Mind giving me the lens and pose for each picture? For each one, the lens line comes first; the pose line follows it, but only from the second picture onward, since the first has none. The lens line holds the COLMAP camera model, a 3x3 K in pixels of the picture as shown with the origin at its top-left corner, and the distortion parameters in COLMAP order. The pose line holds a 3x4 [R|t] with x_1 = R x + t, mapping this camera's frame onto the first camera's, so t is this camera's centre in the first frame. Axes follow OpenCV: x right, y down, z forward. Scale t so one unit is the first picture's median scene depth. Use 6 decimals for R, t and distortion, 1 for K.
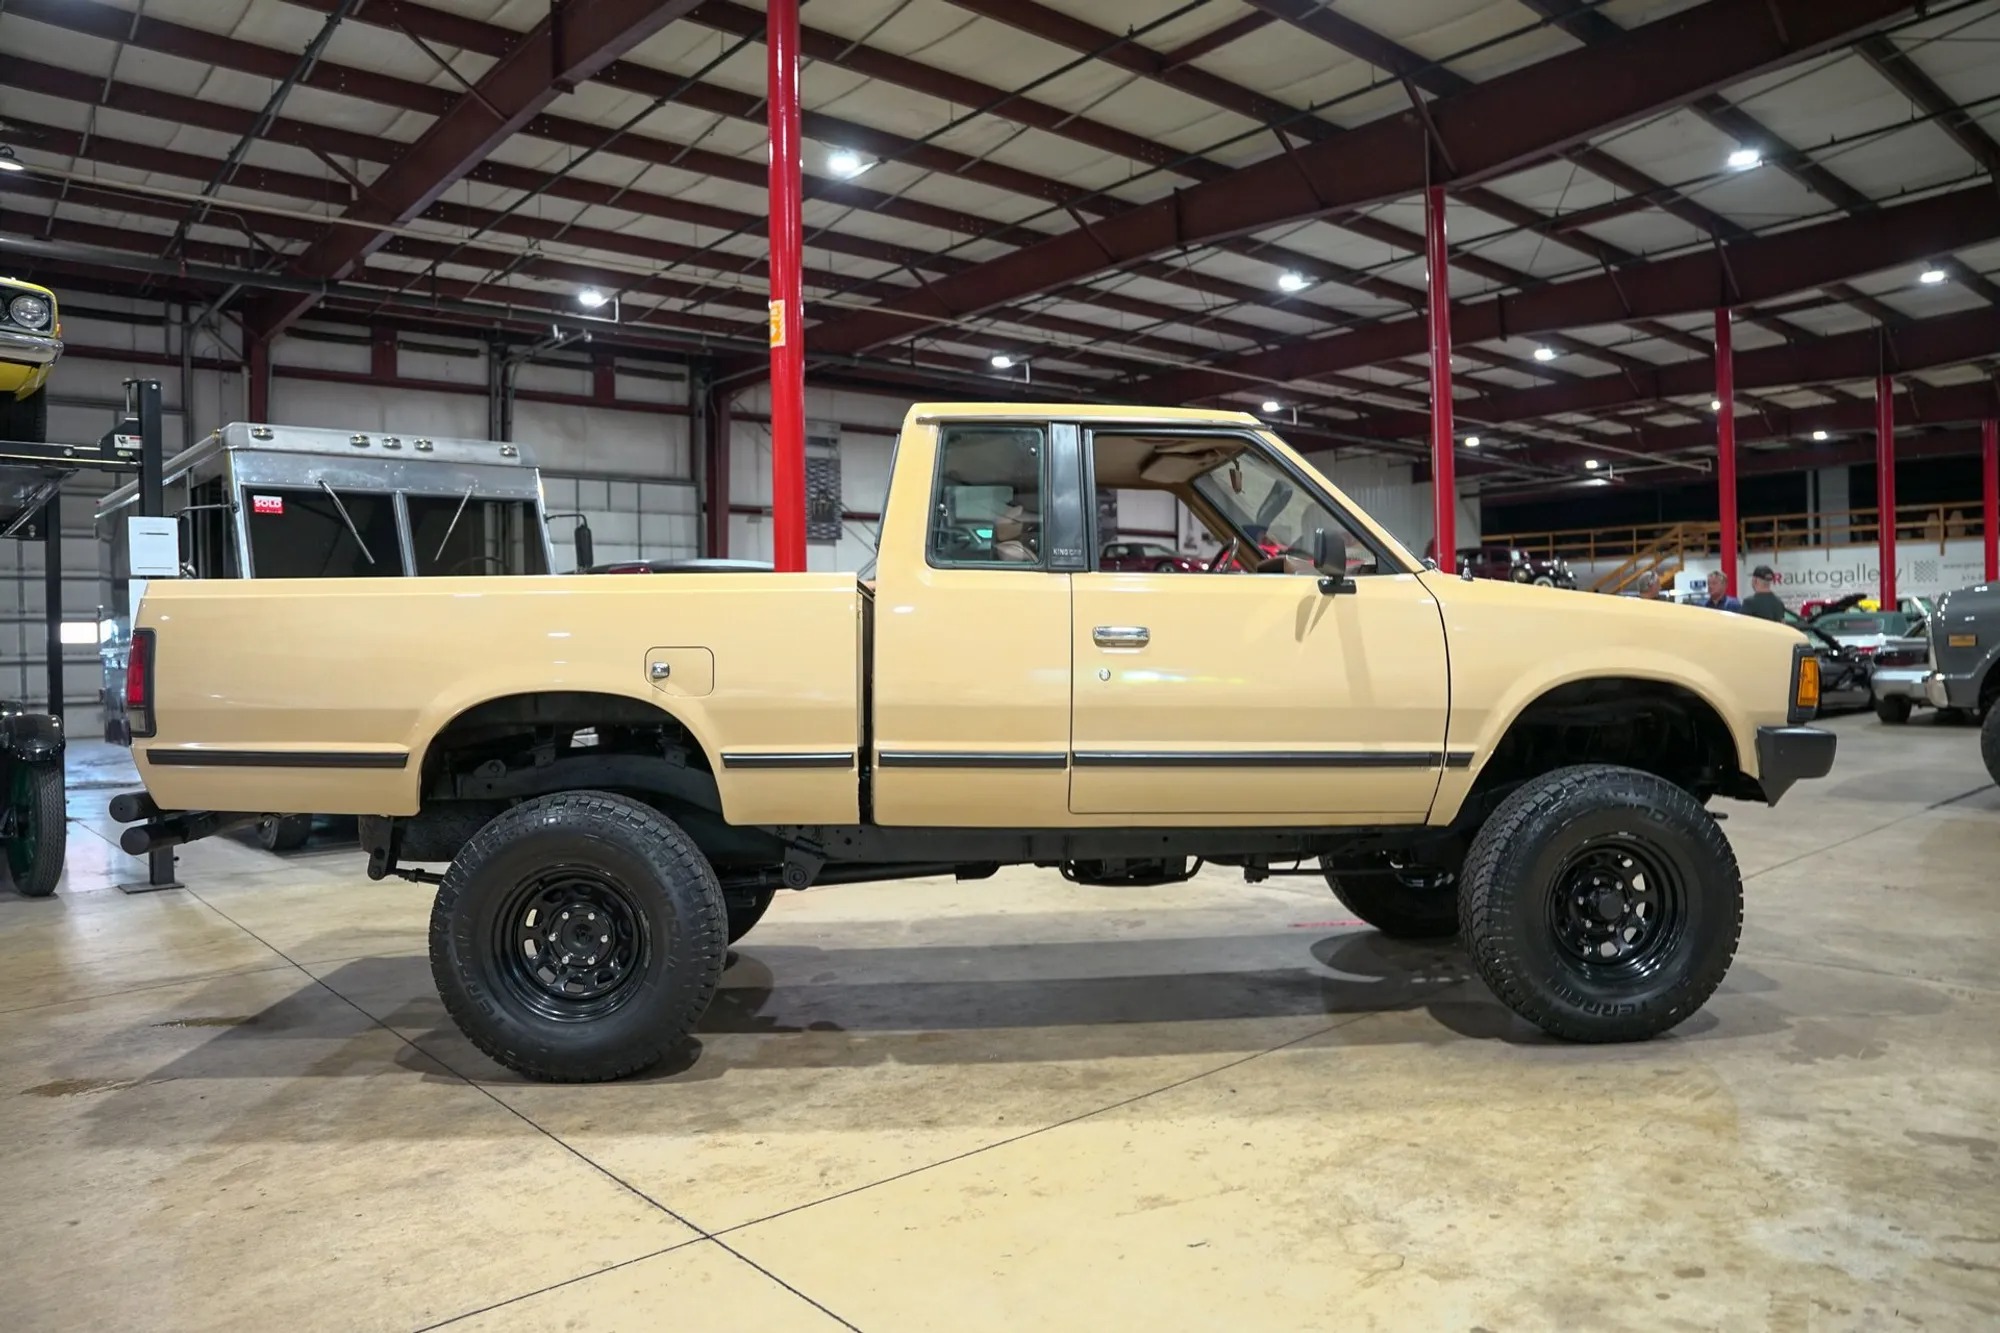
lens RADIAL K [[1370.9, 0, 1011.5], [0, 1370.9, 657.0], [0, 0, 1]] dist [-0.143912, 0.115568]
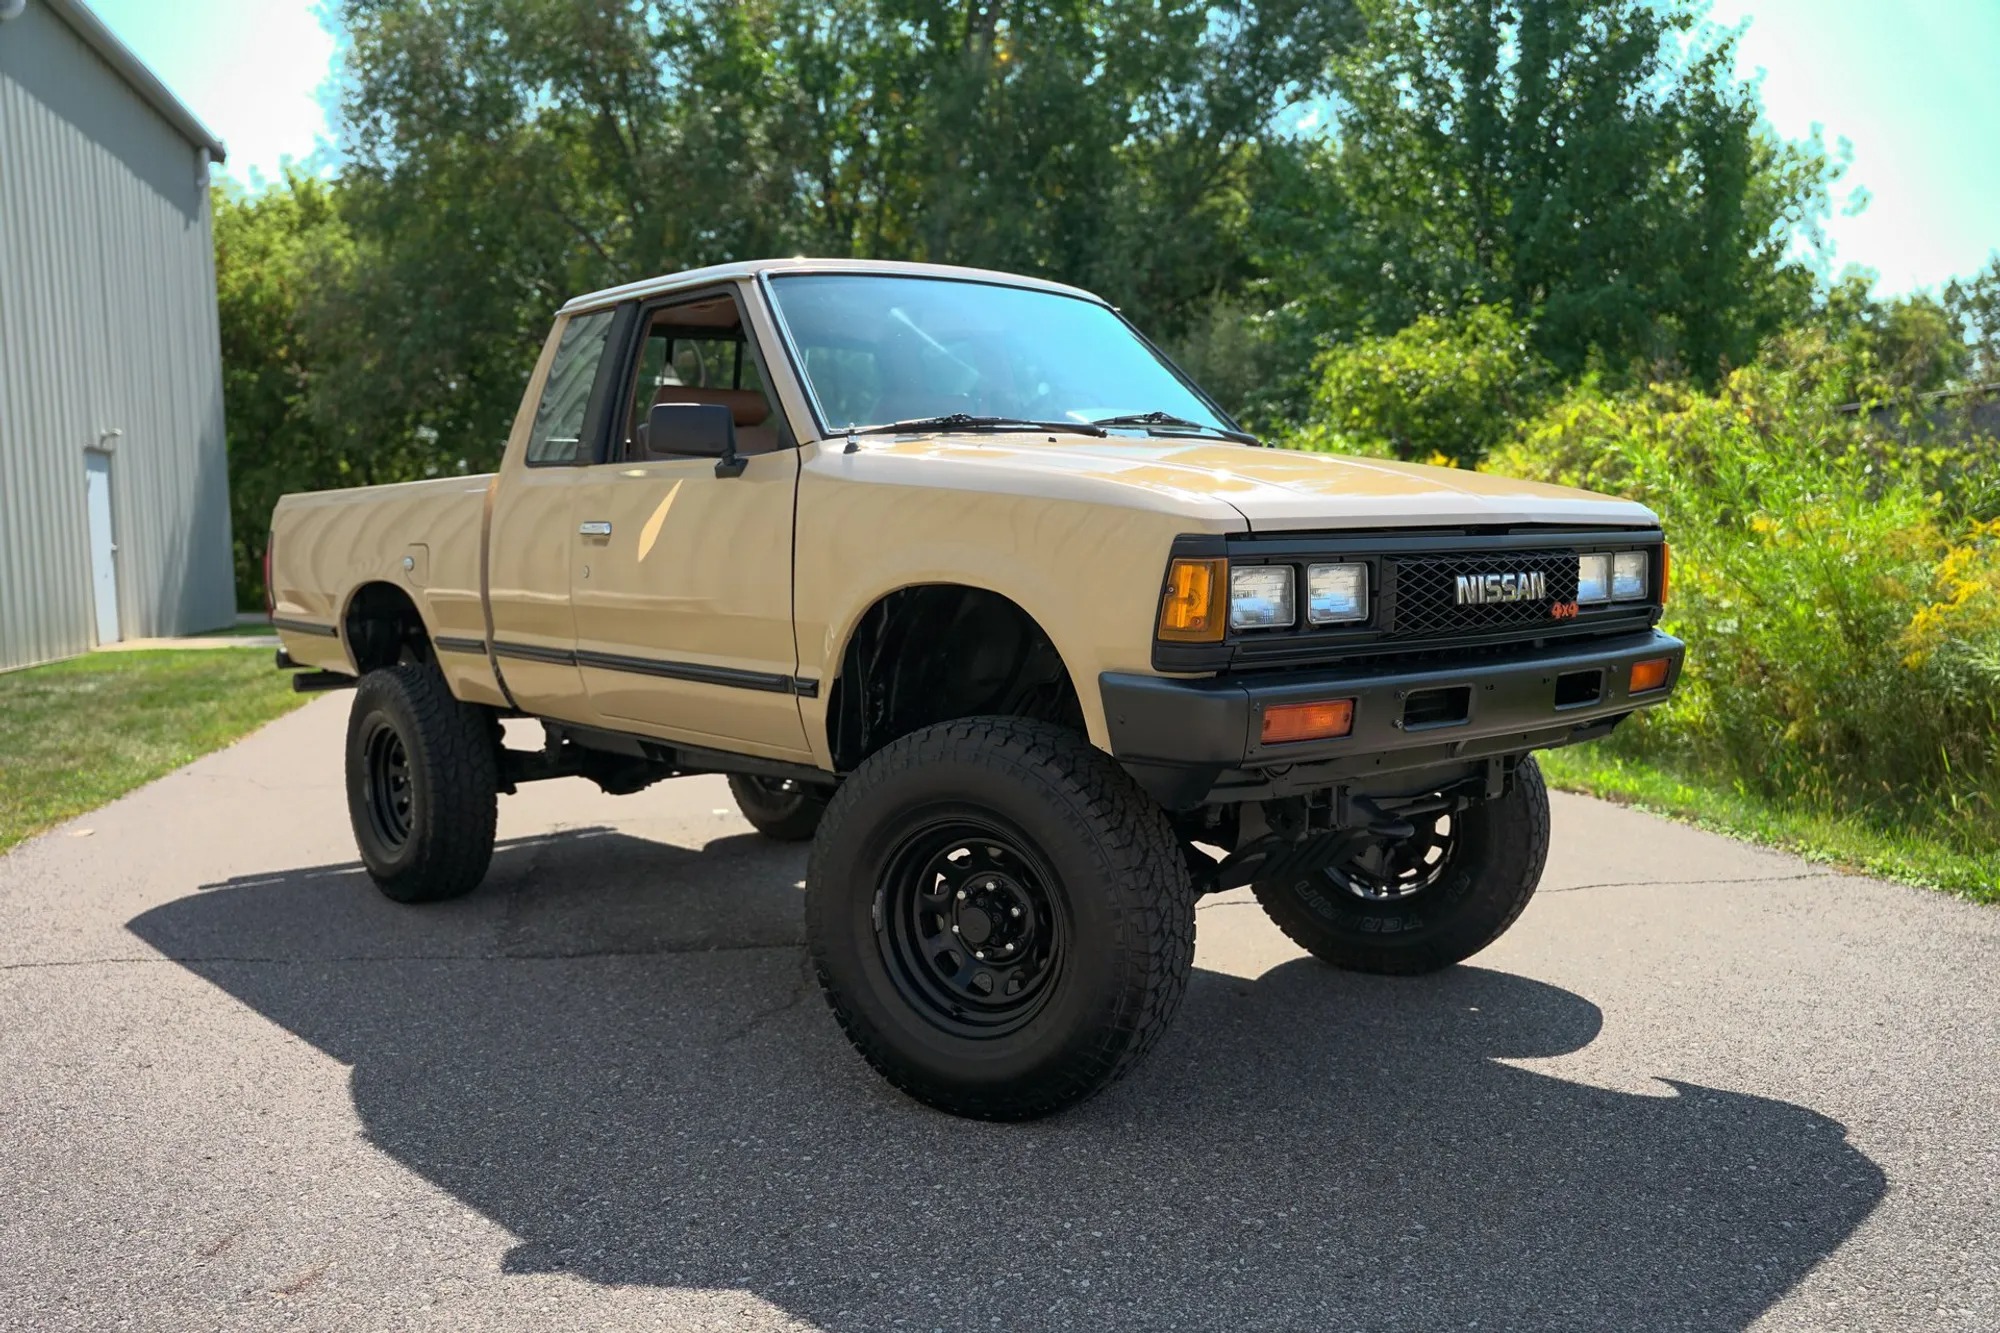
lens RADIAL K [[1678.0, 0, 1011.3], [0, 1678.0, 677.8], [0, 0, 1]] dist [-0.070682, 0.139991]
pose [[0.612832, 0.063697, -0.787642, 0.214704], [0.018519, 0.995315, 0.094900, -0.003504], [0.789996, -0.072744, 0.608781, 0.092988]]
